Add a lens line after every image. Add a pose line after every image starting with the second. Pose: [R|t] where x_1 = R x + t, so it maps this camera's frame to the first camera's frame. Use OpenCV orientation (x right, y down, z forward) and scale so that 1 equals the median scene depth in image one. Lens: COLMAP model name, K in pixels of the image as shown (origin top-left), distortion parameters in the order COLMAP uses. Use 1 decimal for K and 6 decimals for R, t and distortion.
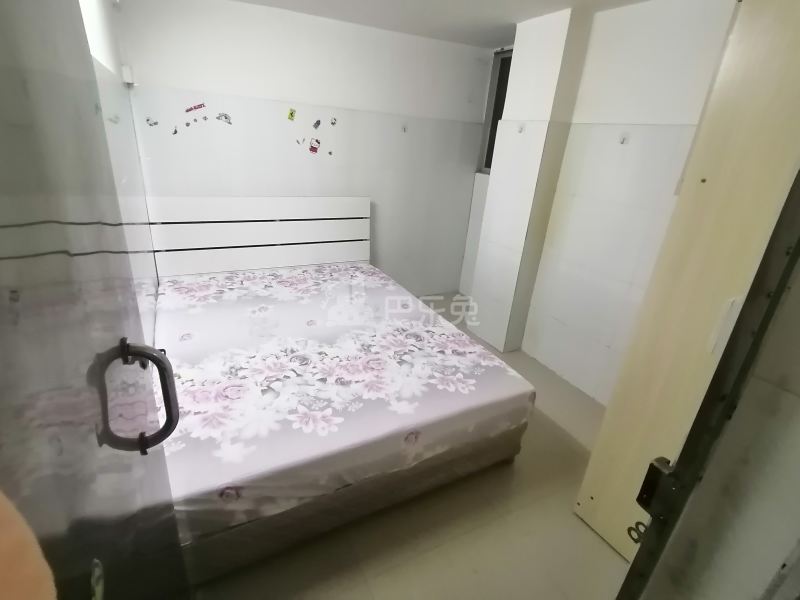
lens RADIAL K [[392.4, 0, 400.0], [0, 392.4, 300.0], [0, 0, 1]] dist [-0.039721, -0.001482]
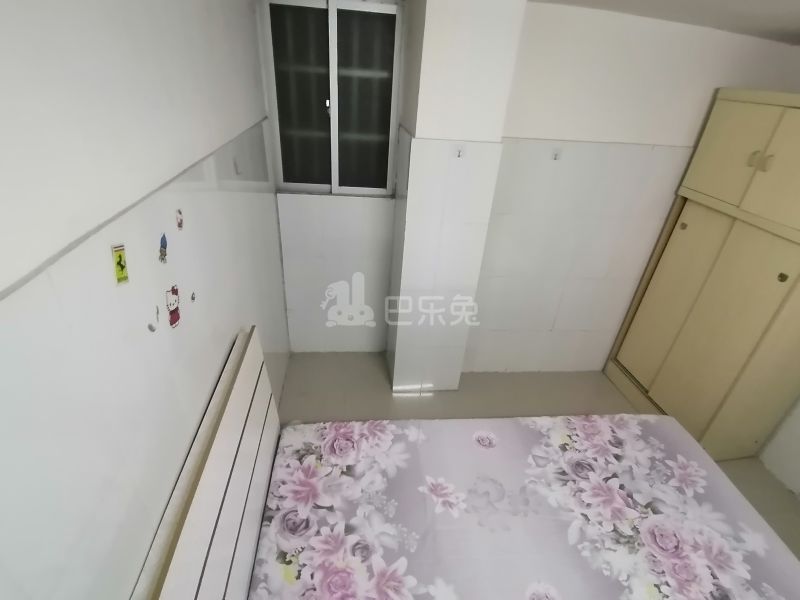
lens RADIAL K [[392.4, 0, 400.0], [0, 392.4, 300.0], [0, 0, 1]] dist [-0.039721, -0.001482]
pose [[0.388889, -0.530766, 0.753029, -0.942103], [0.316822, 0.844564, 0.431666, -0.738134], [-0.865095, 0.070706, 0.496600, 0.962883]]
